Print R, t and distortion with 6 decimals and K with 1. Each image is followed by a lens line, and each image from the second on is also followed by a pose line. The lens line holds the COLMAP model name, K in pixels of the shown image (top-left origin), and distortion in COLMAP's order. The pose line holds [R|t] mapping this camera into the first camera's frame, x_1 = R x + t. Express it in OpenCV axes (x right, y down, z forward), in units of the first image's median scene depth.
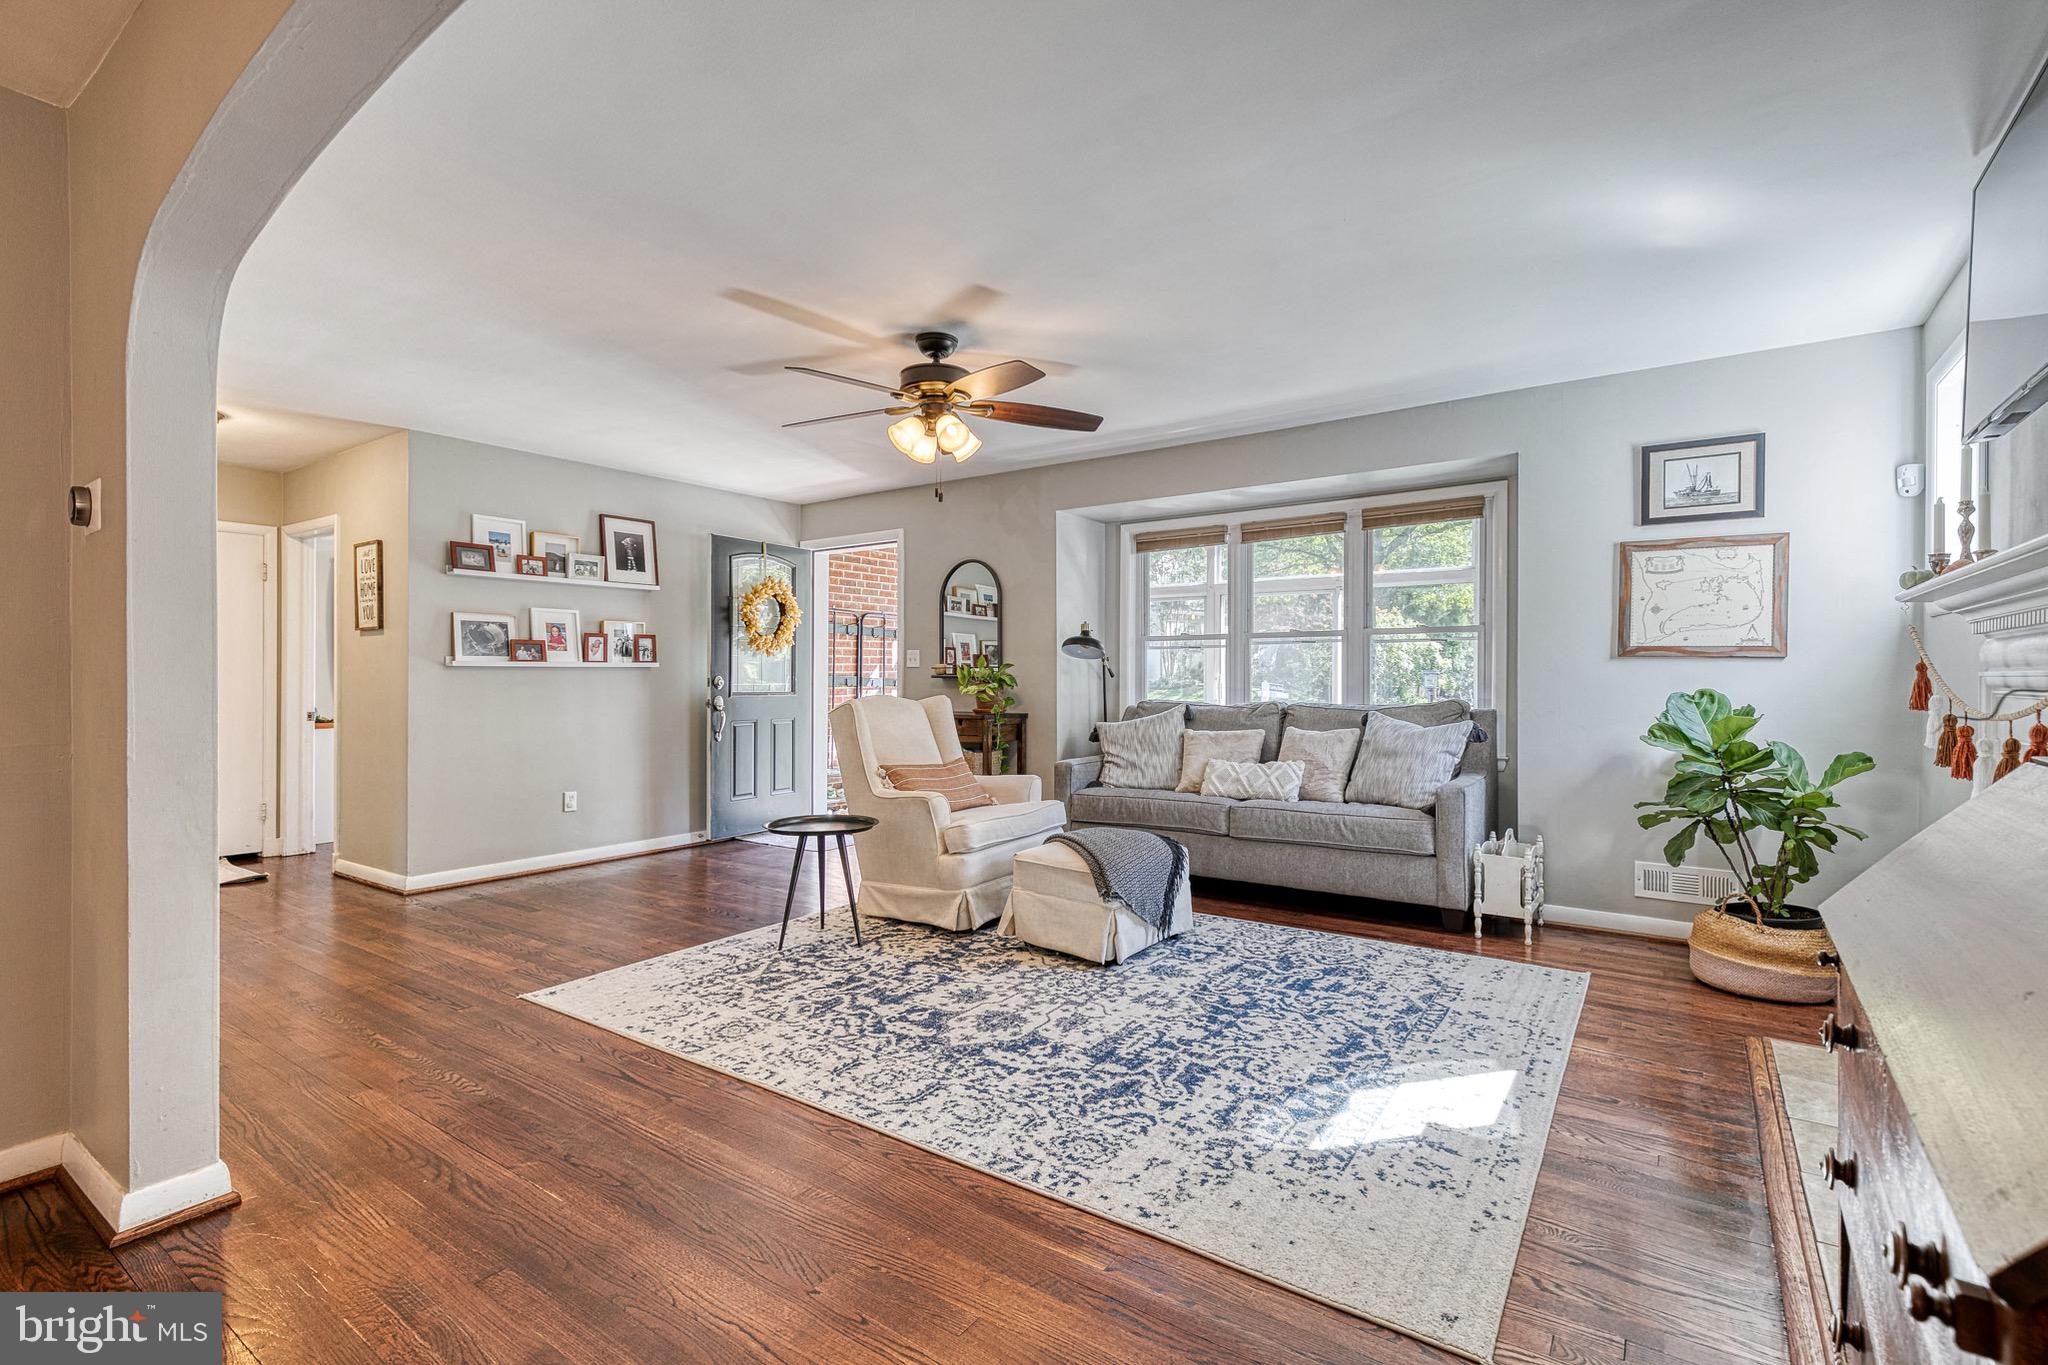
lens RADIAL K [[924.7, 0, 1039.8], [0, 924.7, 672.9], [0, 0, 1]] dist [0.006378, -0.000738]
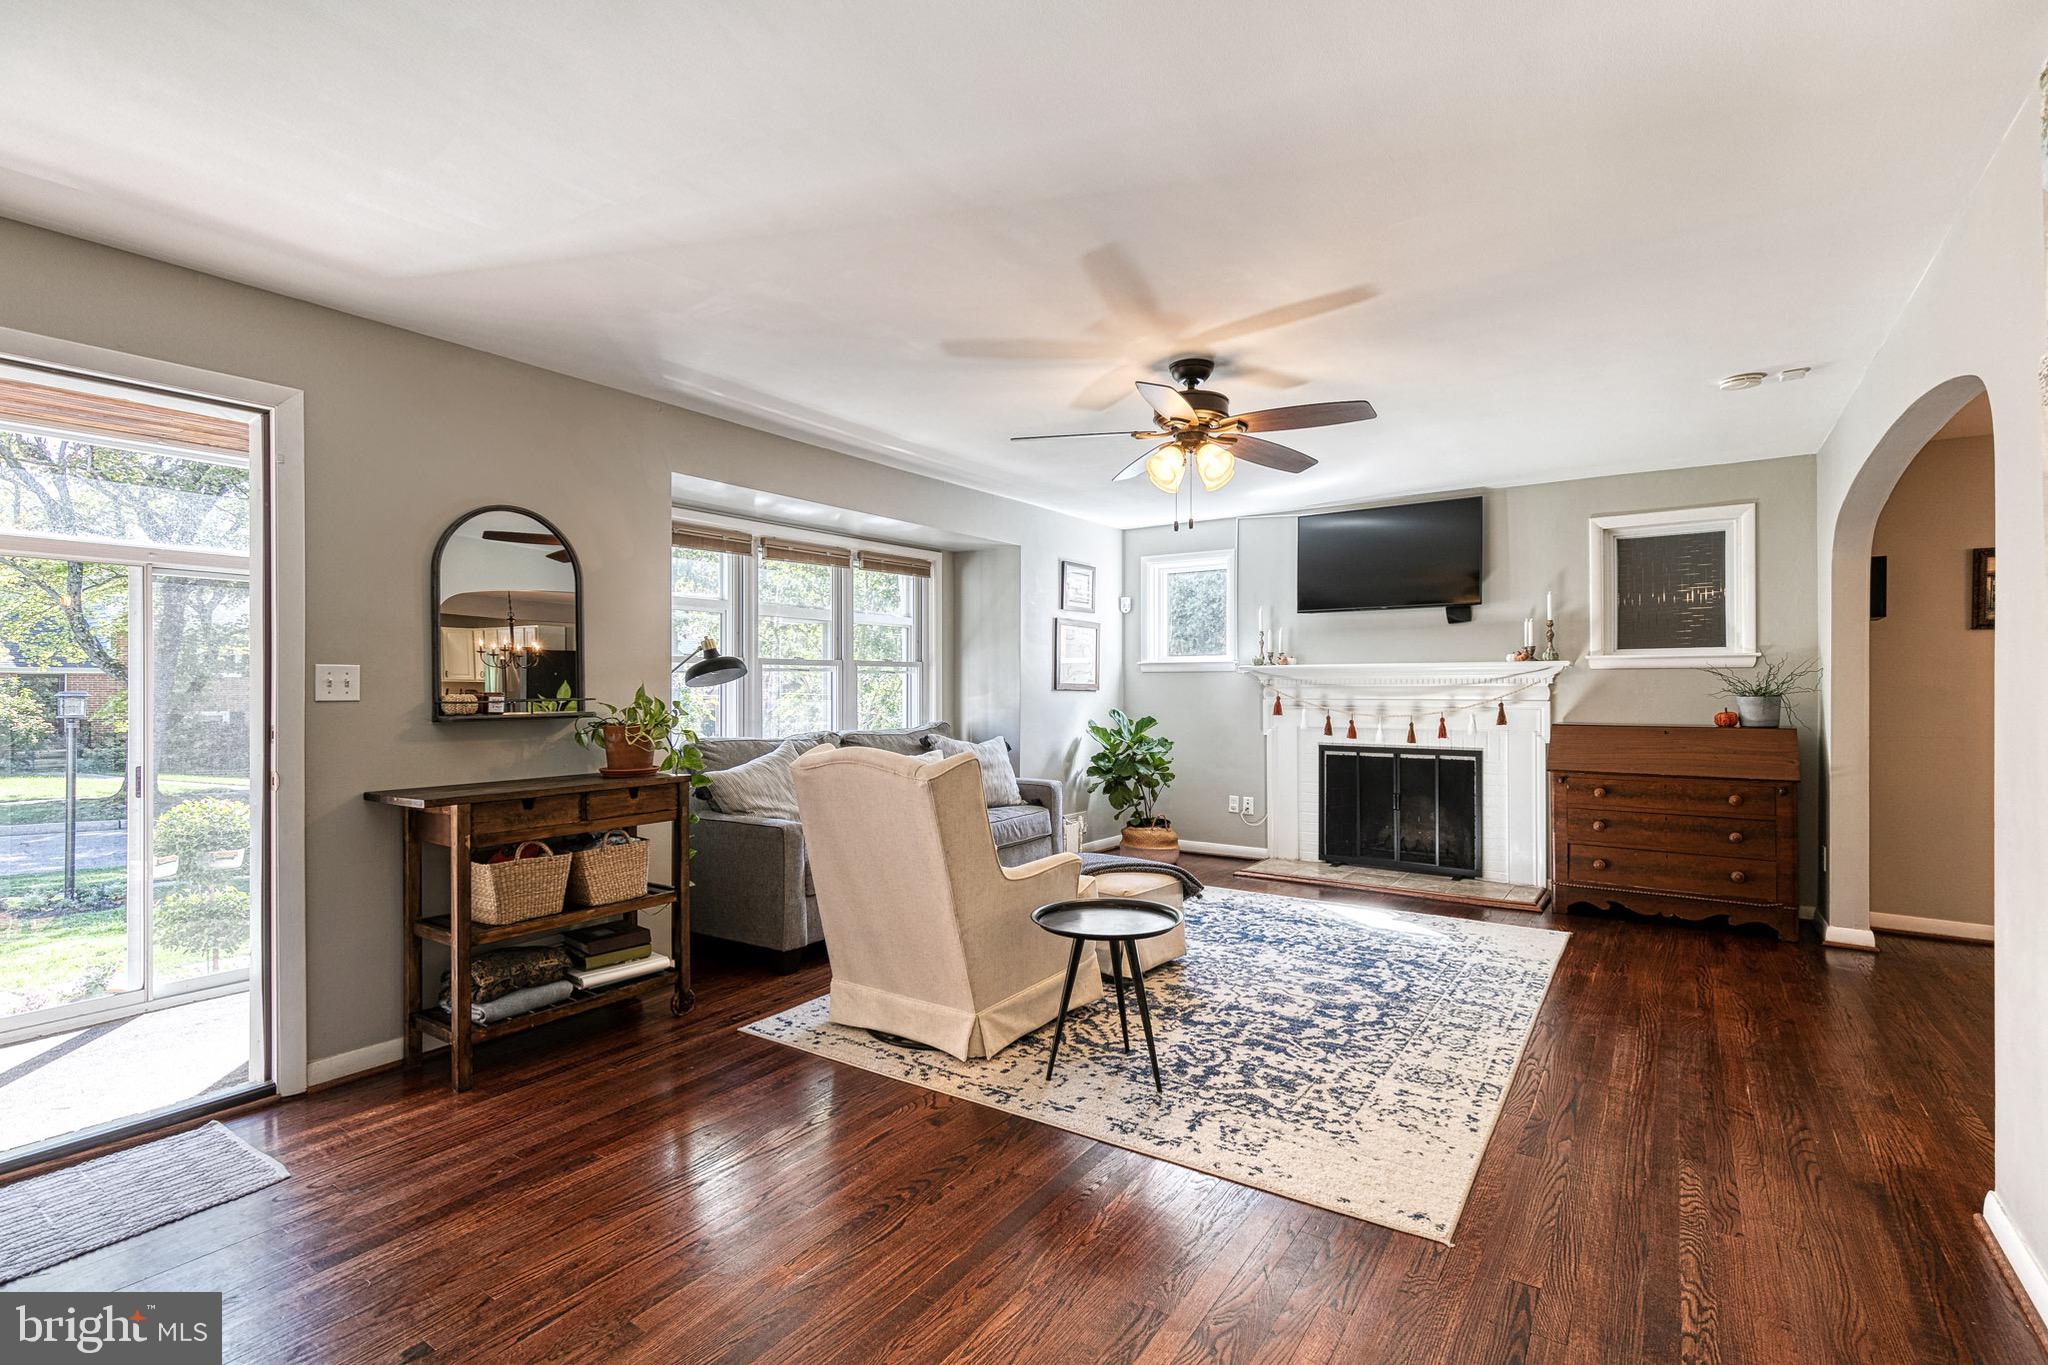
lens RADIAL K [[929.9, 0, 1037.0], [0, 929.9, 677.6], [0, 0, 1]] dist [0.009076, -0.003660]
pose [[-0.003191, 0.010614, 0.999939, -1.070724], [-0.001447, 0.999943, -0.010619, -0.022797], [-0.999994, -0.001481, -0.003176, 1.149468]]
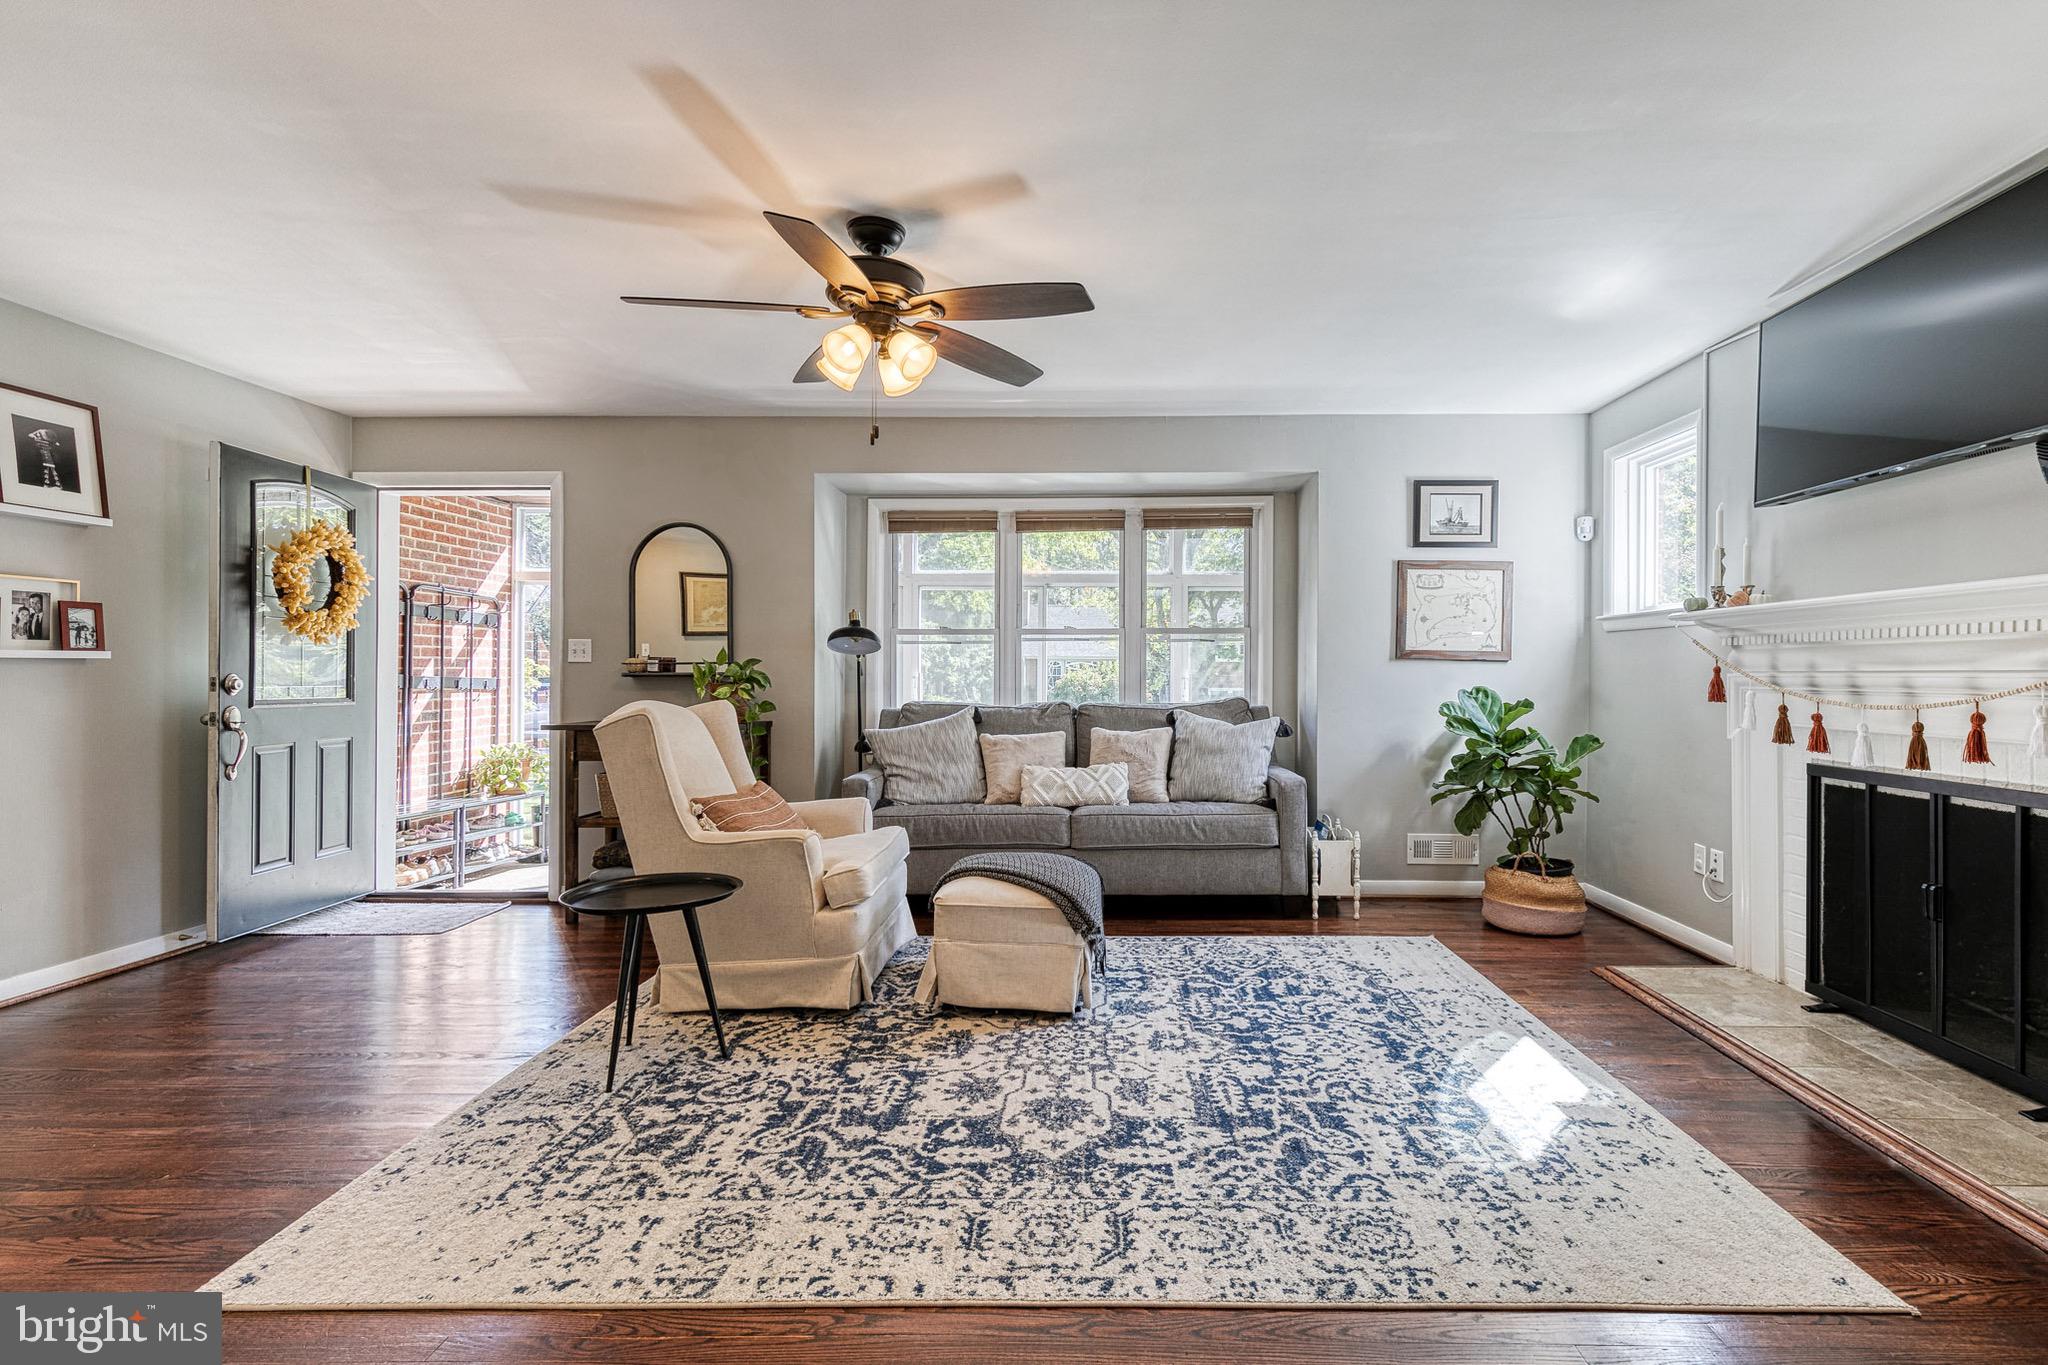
lens RADIAL K [[949.0, 0, 1095.0], [0, 949.0, 668.5], [0, 0, 1]] dist [0.008528, -0.001411]
pose [[0.827146, 0.004464, 0.561970, -0.393470], [-0.003265, 0.999990, -0.003138, -0.000173], [-0.561978, 0.000761, 0.827152, 0.256125]]
